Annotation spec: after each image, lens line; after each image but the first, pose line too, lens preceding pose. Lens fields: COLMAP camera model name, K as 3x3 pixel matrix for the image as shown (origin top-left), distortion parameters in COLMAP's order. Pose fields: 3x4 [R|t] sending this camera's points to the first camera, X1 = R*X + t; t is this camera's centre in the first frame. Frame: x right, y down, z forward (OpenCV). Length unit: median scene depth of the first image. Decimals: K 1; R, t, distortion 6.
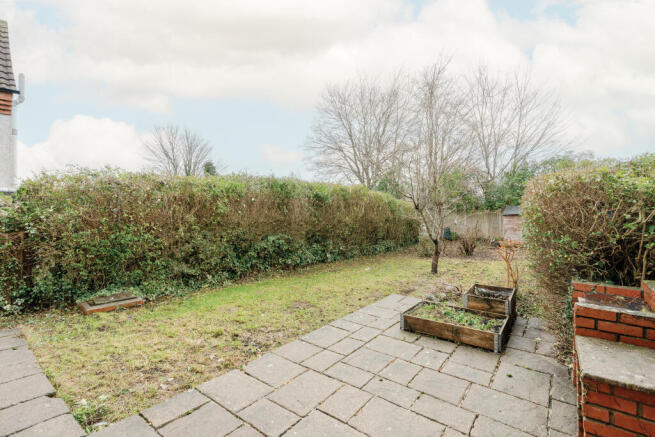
lens RADIAL K [[302.7, 0, 328.5], [0, 302.7, 214.8], [0, 0, 1]] dist [-0.016172, 0.004376]
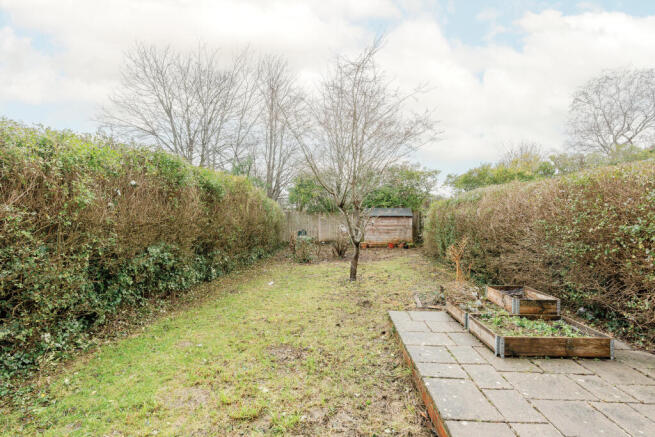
lens RADIAL K [[321.7, 0, 327.5], [0, 321.7, 223.6], [0, 0, 1]] dist [-0.000346, -0.000137]
pose [[0.818272, -0.007792, 0.574778, -0.290409], [-0.000068, 0.999907, 0.013653, 0.016275], [-0.574831, -0.011211, 0.818195, 0.295984]]
